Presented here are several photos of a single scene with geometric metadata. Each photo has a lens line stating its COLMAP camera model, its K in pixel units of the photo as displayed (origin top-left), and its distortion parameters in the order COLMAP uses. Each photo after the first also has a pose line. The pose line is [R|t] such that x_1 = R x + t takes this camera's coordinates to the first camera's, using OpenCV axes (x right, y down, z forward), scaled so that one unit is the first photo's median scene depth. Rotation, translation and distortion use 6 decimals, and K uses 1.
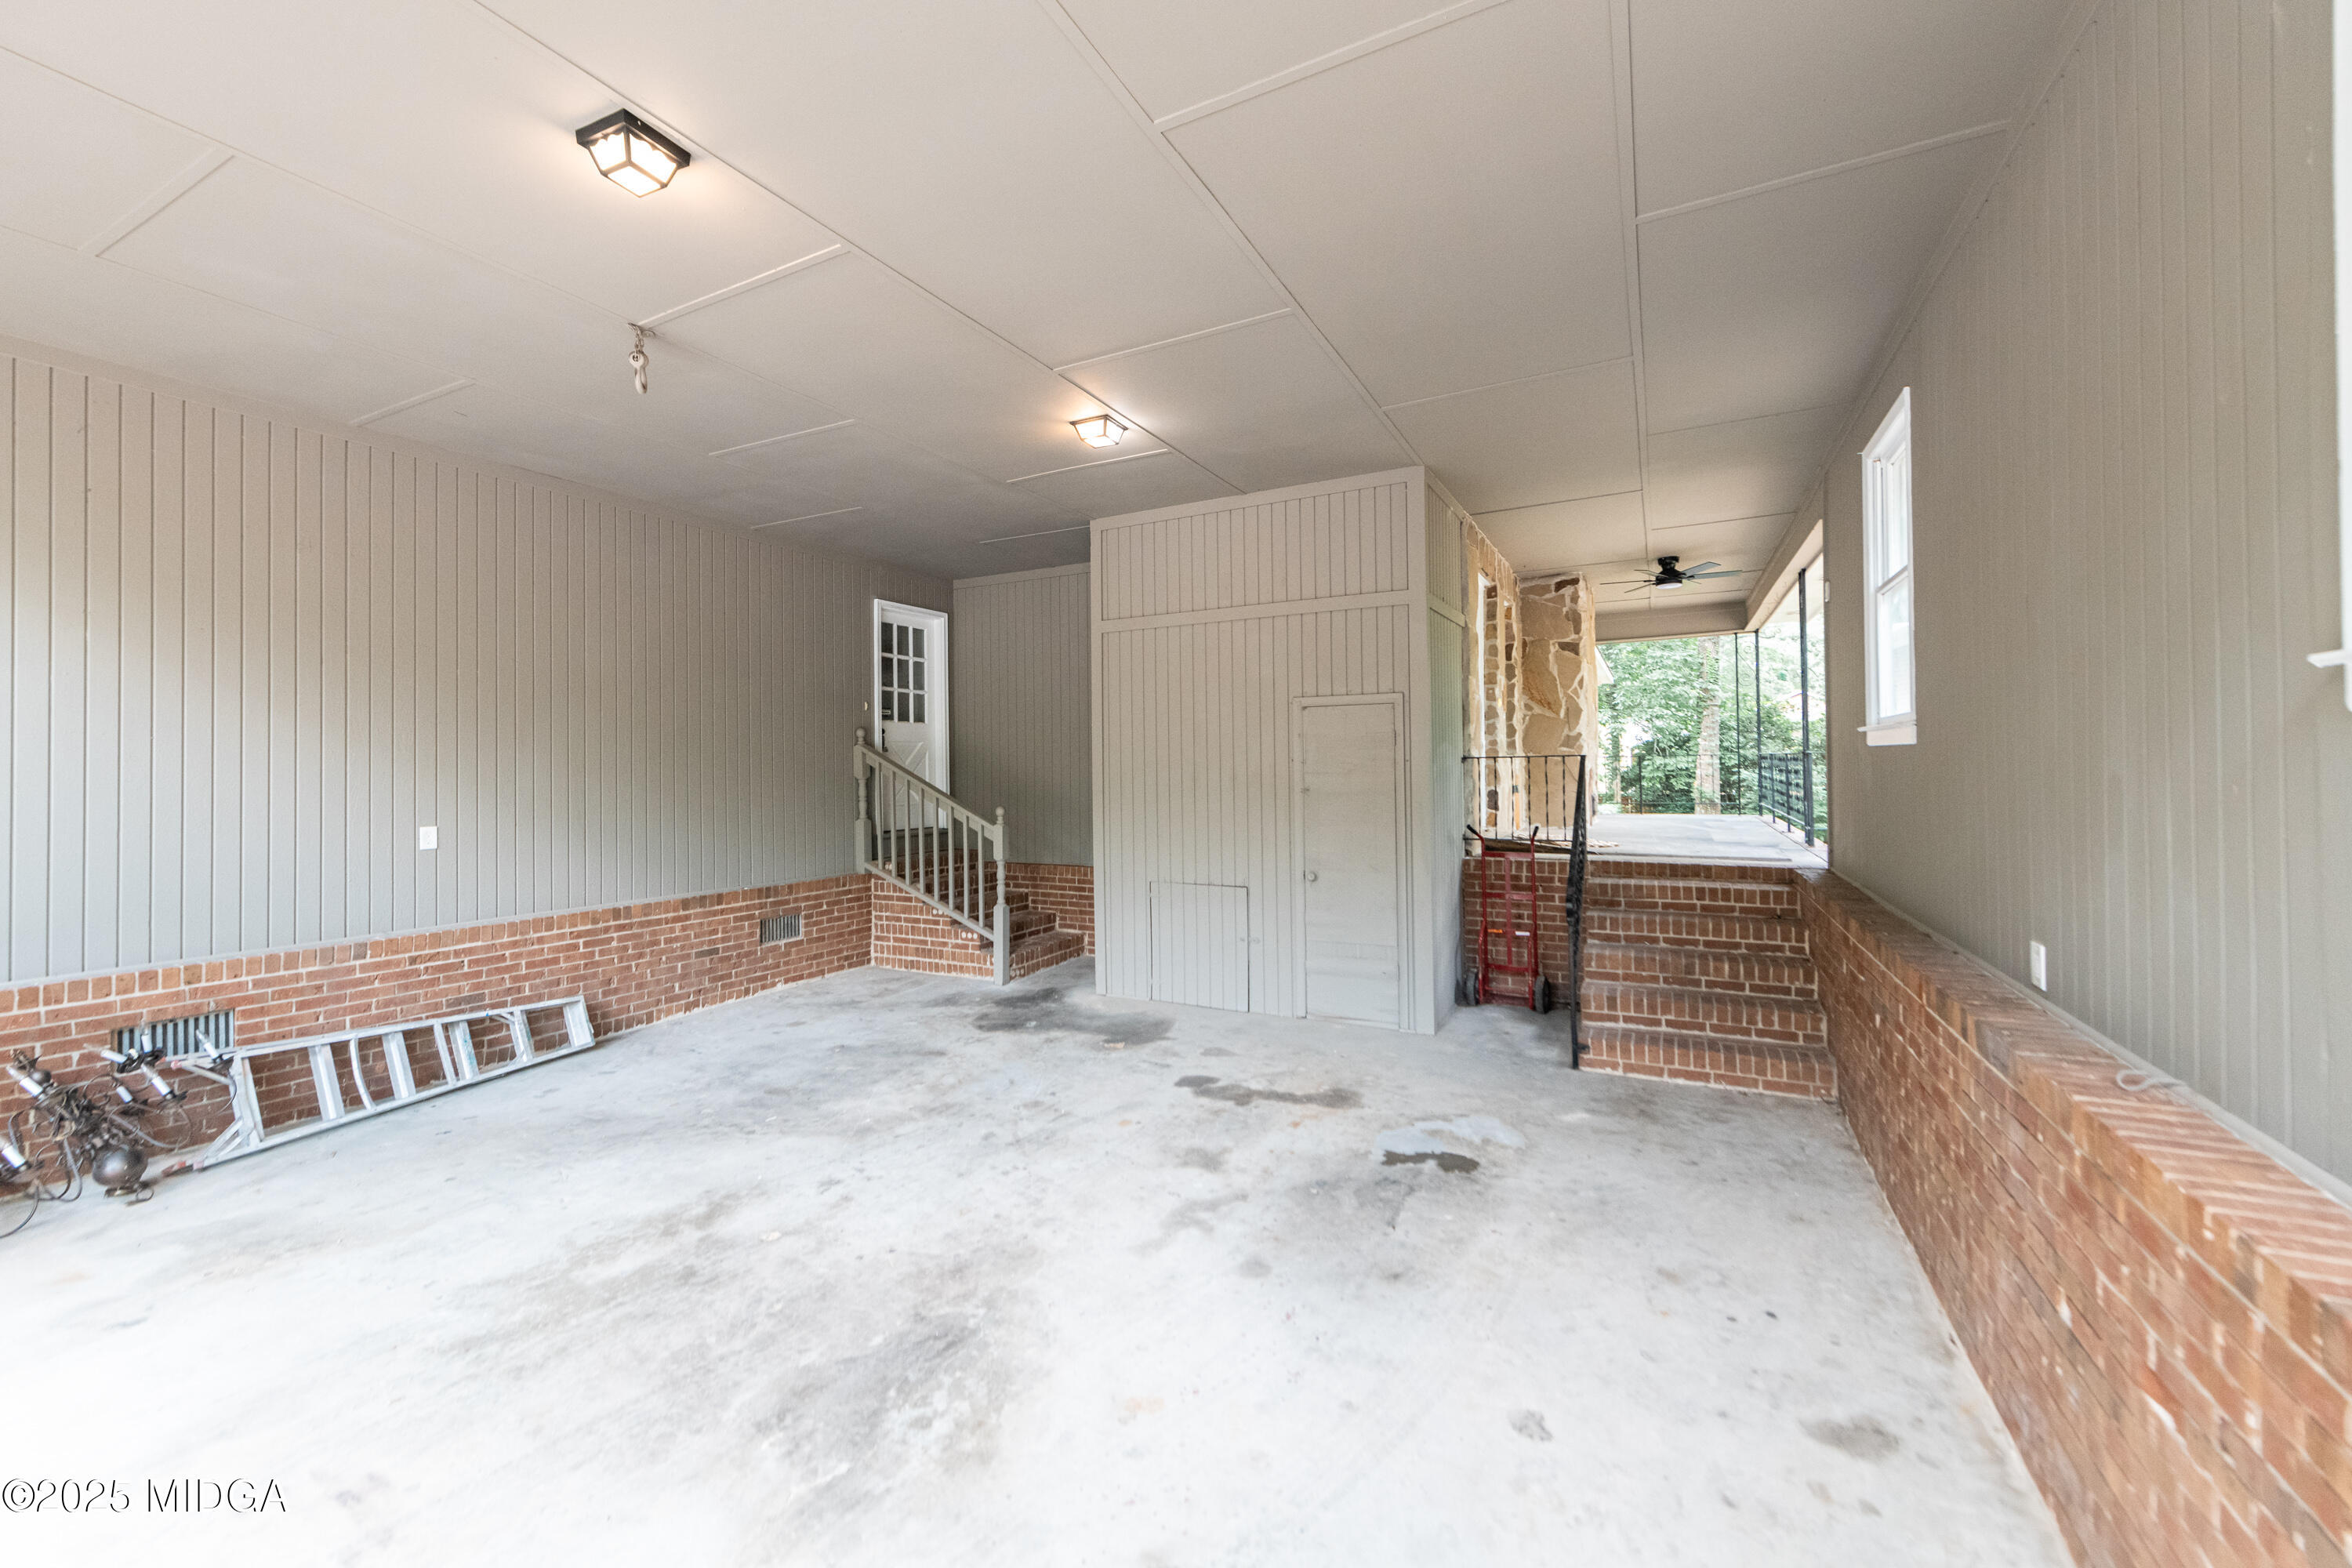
lens RADIAL K [[923.7, 0, 1166.9], [0, 923.7, 767.1], [0, 0, 1]] dist [0.012306, -0.003489]
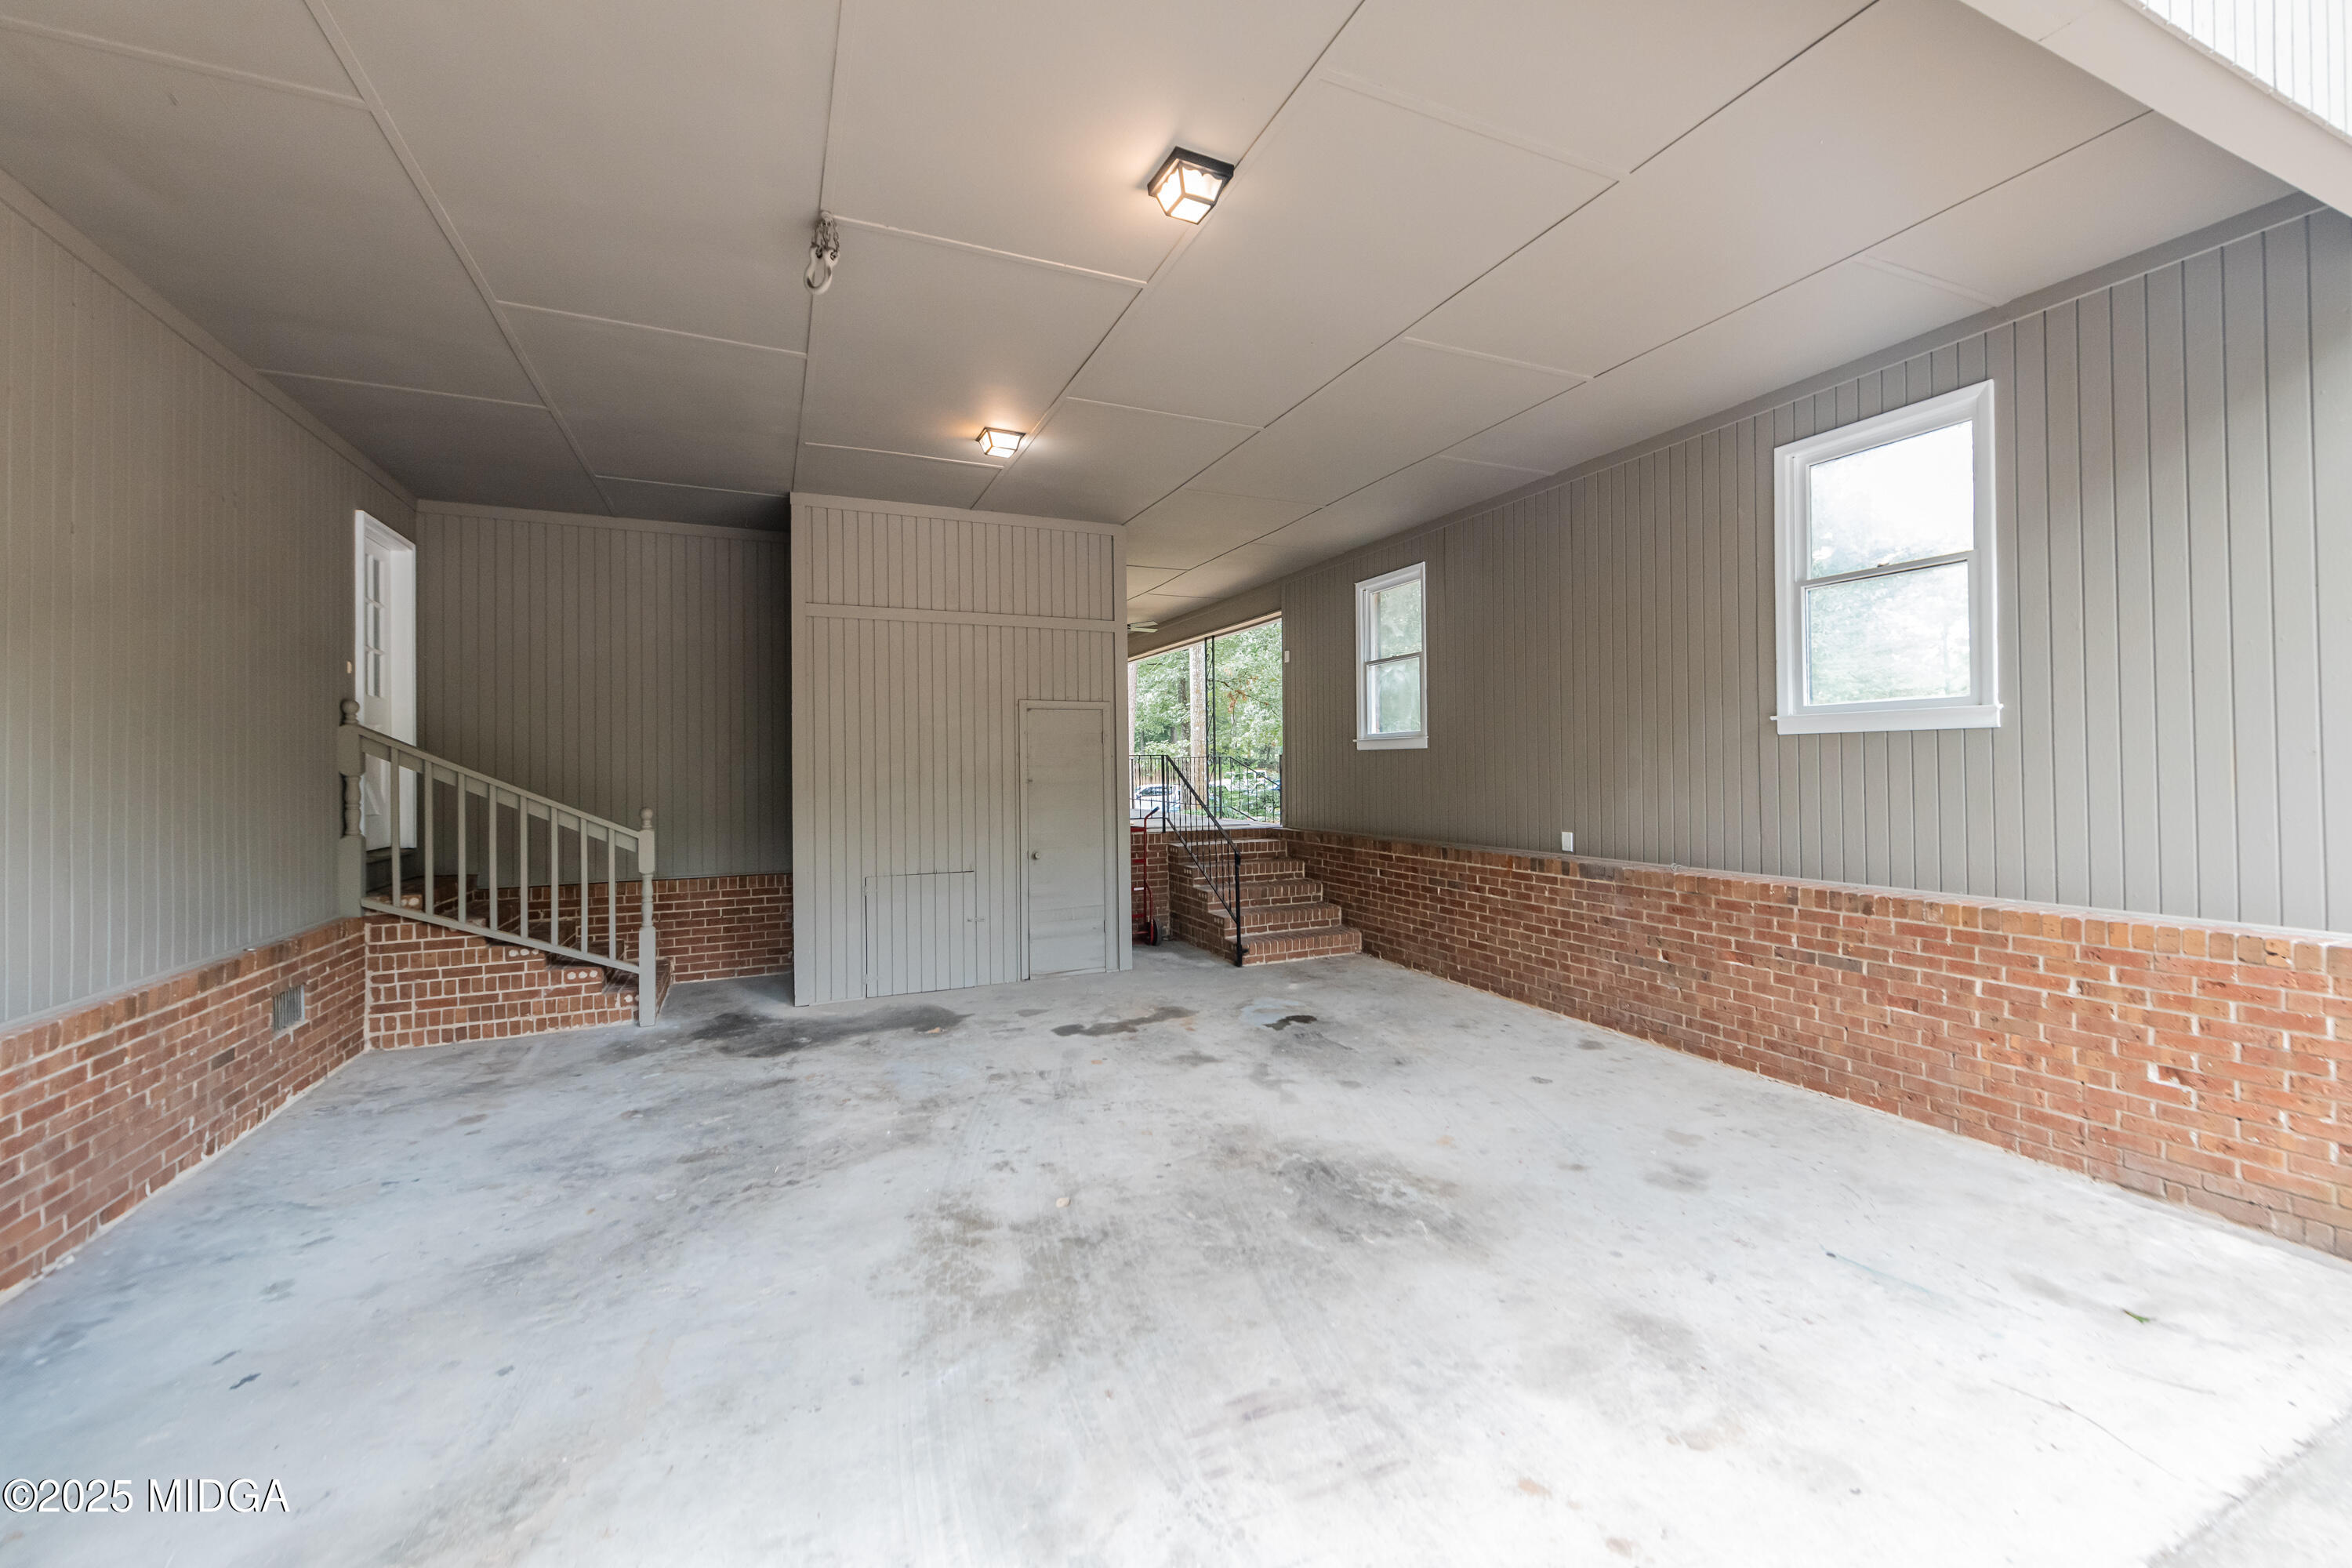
lens RADIAL K [[923.7, 0, 1171.7], [0, 923.7, 770.4], [0, 0, 1]] dist [0.012306, -0.003489]
pose [[0.615359, 0.004163, 0.788236, -0.832398], [0.003844, 0.999958, -0.008282, 0.028499], [-0.788238, 0.008126, 0.615317, 0.197417]]
